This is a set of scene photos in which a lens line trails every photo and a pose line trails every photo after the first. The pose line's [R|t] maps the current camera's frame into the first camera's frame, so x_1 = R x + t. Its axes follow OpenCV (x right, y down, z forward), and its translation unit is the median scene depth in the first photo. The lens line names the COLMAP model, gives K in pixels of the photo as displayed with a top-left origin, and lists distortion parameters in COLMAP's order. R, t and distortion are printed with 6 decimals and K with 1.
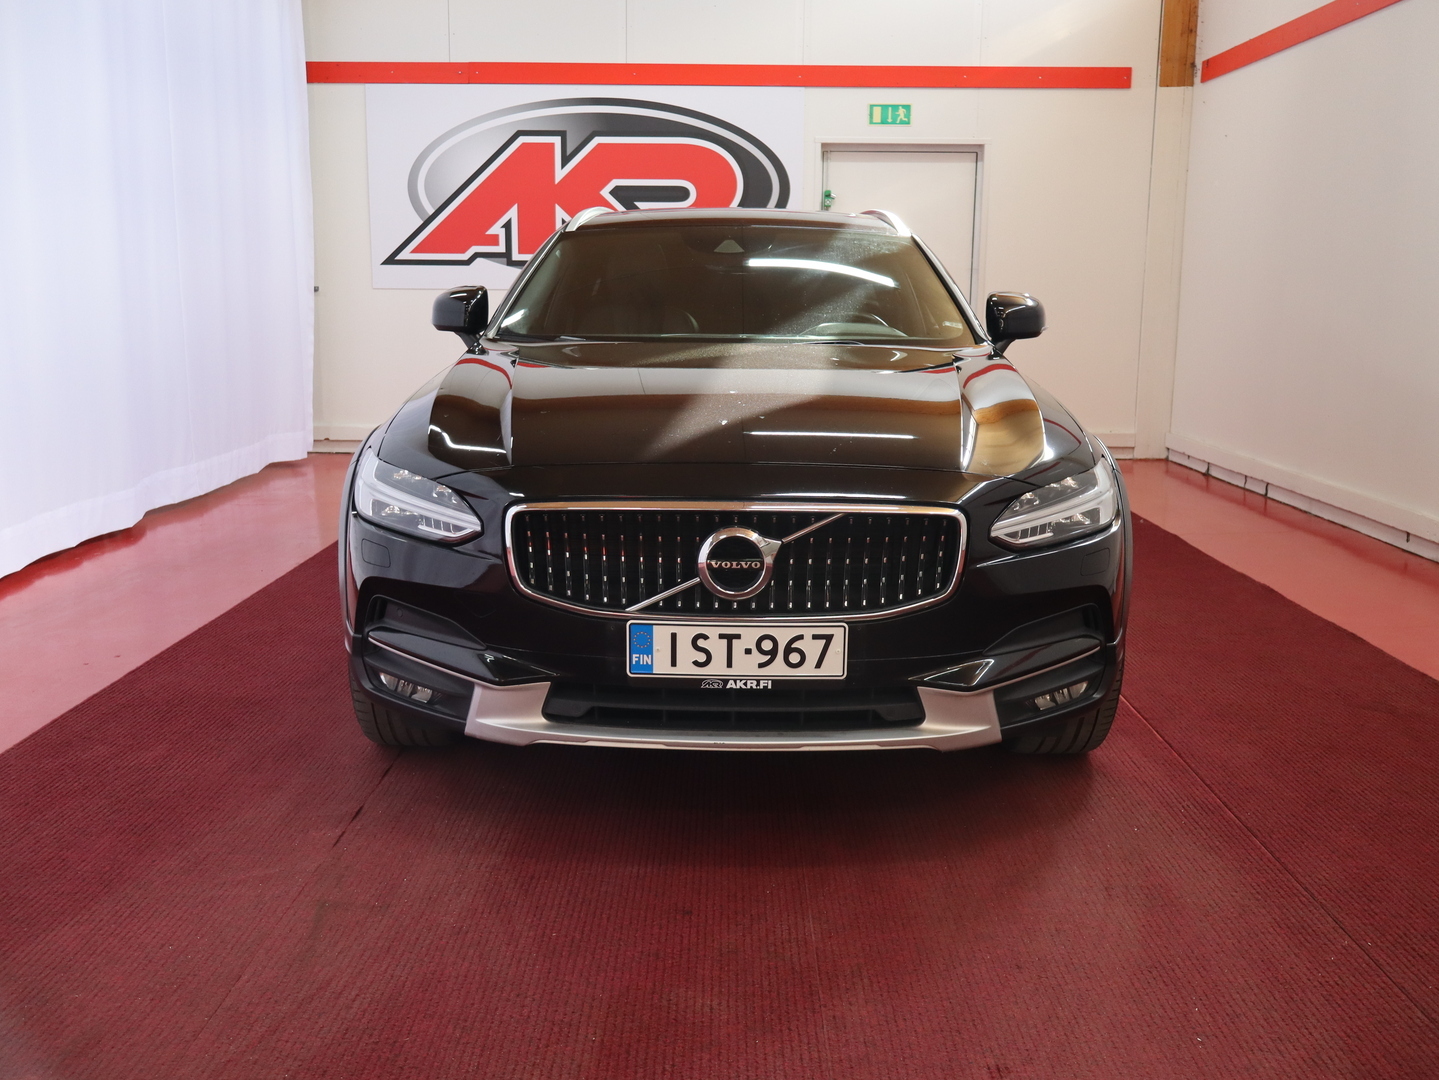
lens RADIAL K [[1390.8, 0, 719.5], [0, 1390.8, 540.0], [0, 0, 1]] dist [-0.012503, -0.004520]
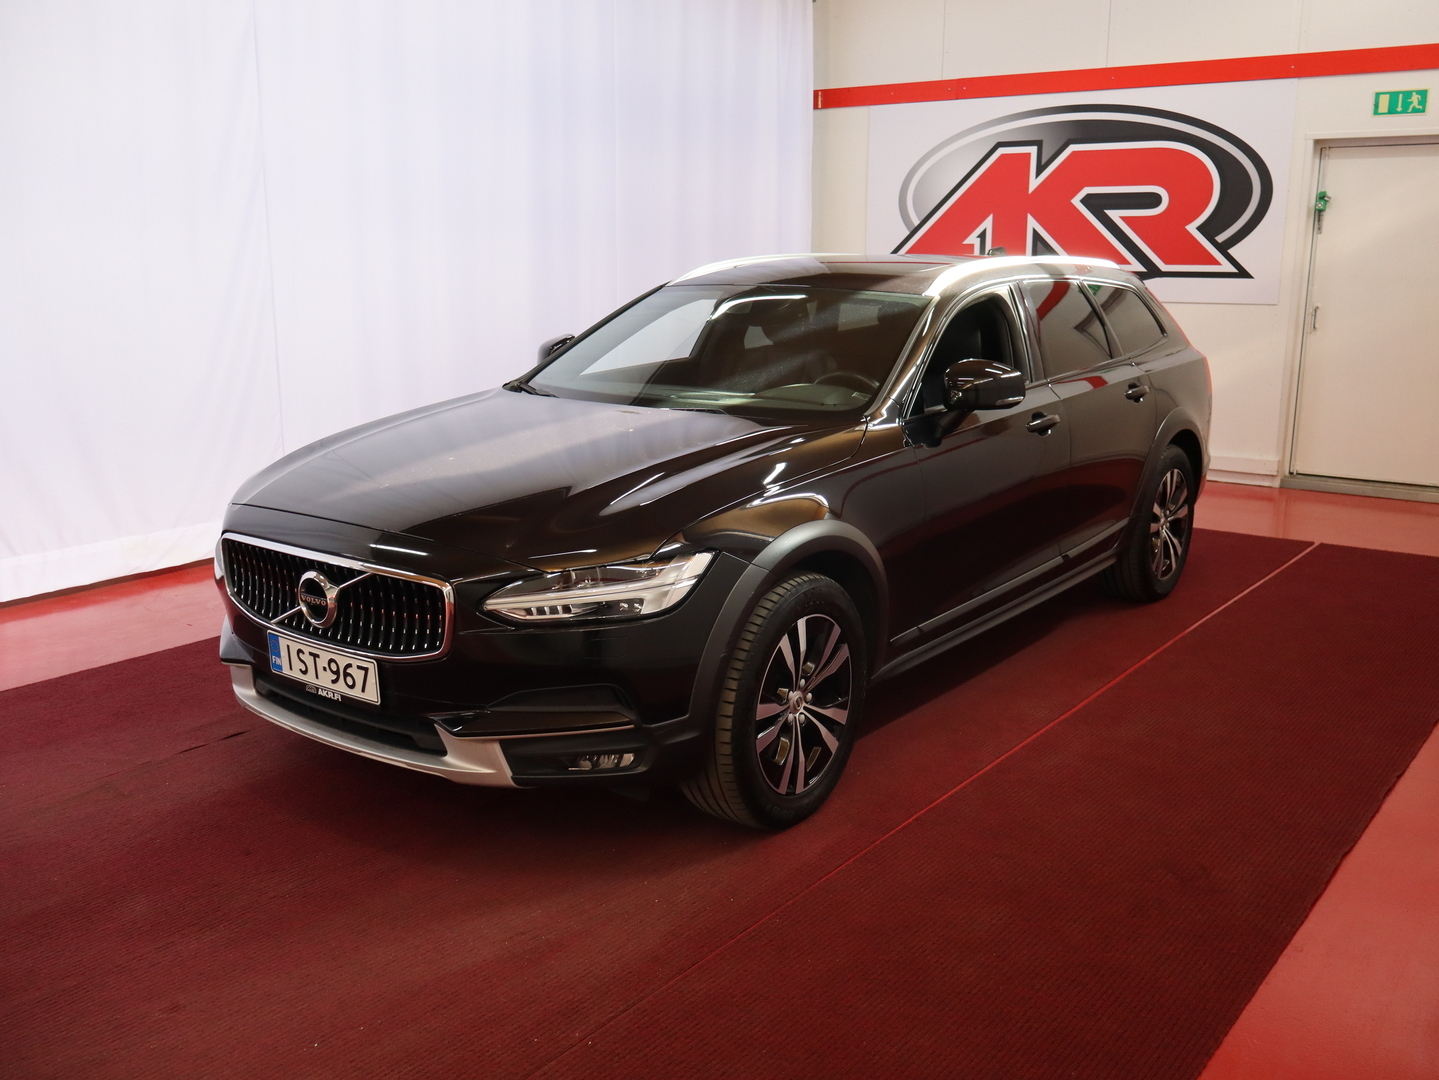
lens RADIAL K [[1390.8, 0, 719.5], [0, 1390.8, 540.0], [0, 0, 1]] dist [-0.012503, -0.004520]
pose [[0.791830, 0.122833, -0.598261, 0.340191], [-0.103208, 0.992390, 0.067152, -0.051758], [0.601957, 0.008572, 0.798482, 0.063148]]
